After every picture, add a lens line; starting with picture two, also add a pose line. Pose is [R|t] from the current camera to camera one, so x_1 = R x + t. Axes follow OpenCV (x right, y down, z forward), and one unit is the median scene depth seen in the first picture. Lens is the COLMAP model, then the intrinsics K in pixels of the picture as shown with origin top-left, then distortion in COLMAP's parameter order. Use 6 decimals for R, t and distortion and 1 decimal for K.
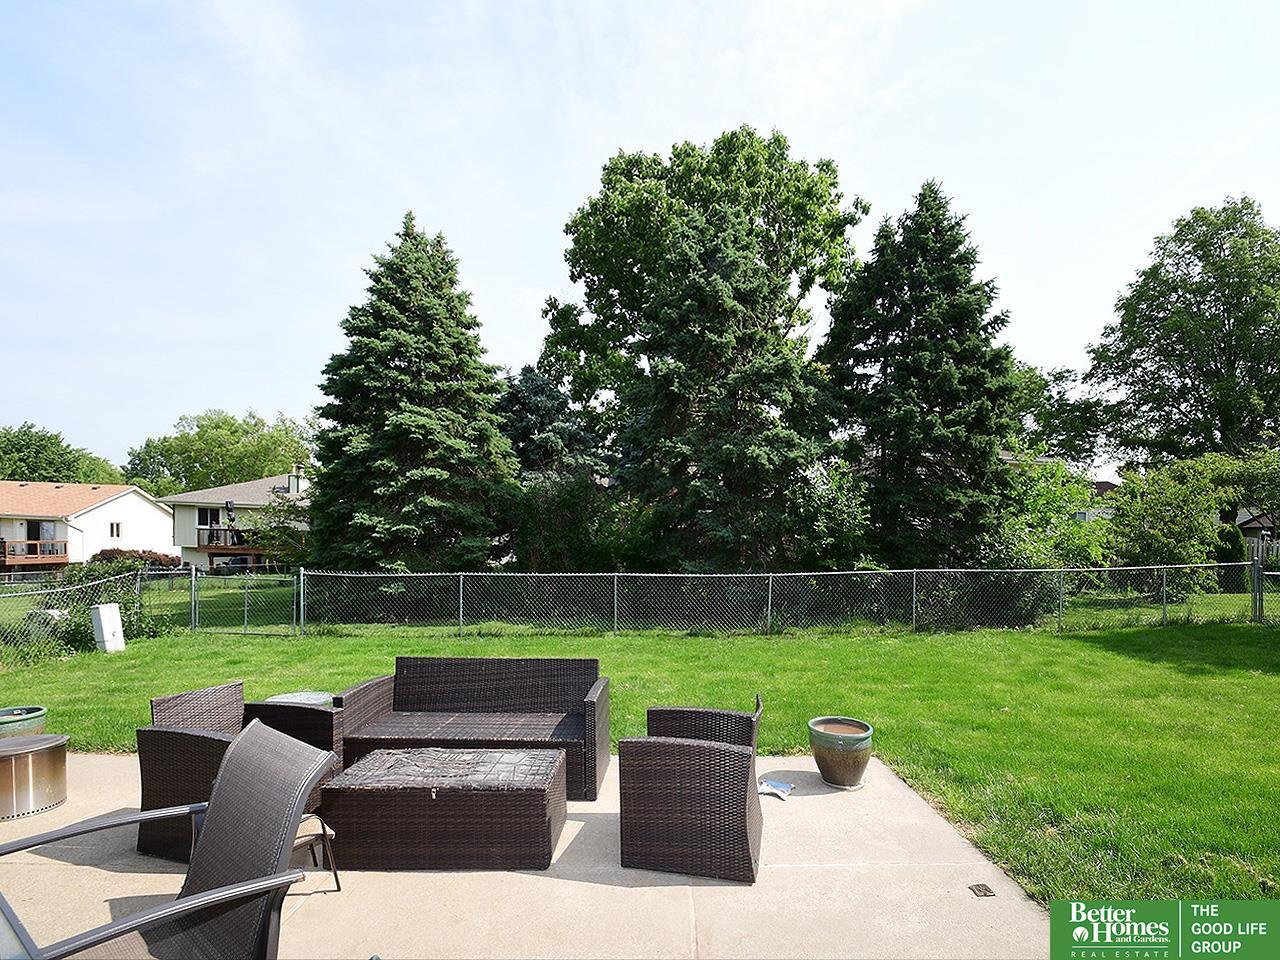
lens RADIAL K [[581.5, 0, 656.4], [0, 581.5, 507.1], [0, 0, 1]] dist [0.010084, -0.016012]
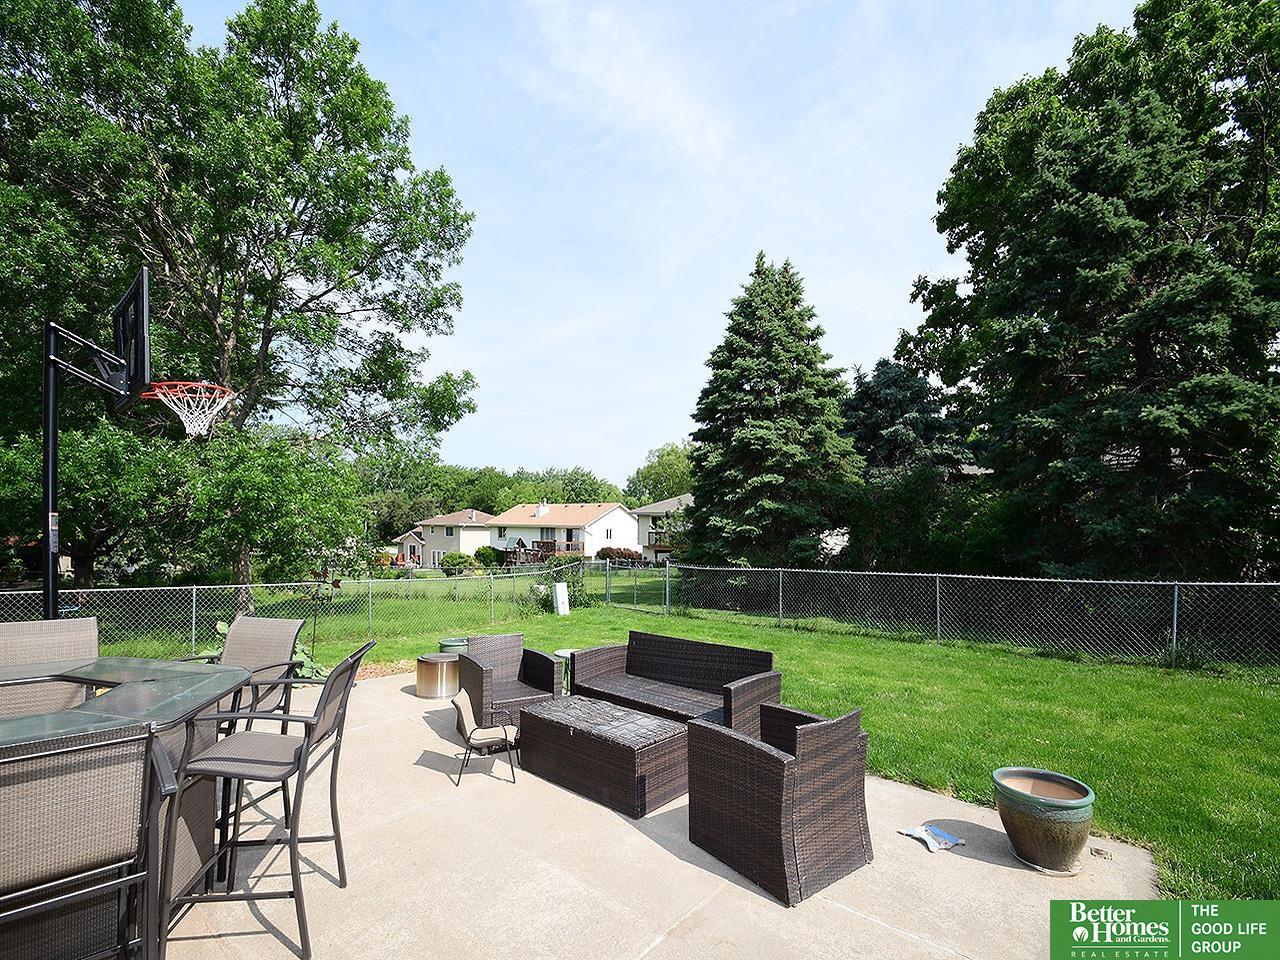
lens RADIAL K [[564.3, 0, 641.0], [0, 564.3, 484.8], [0, 0, 1]] dist [0.000375, 0.000080]
pose [[0.730593, -0.073268, -0.678871, 0.205735], [0.045813, 0.997246, -0.058326, 0.006770], [0.681275, 0.011512, 0.731937, 0.055834]]
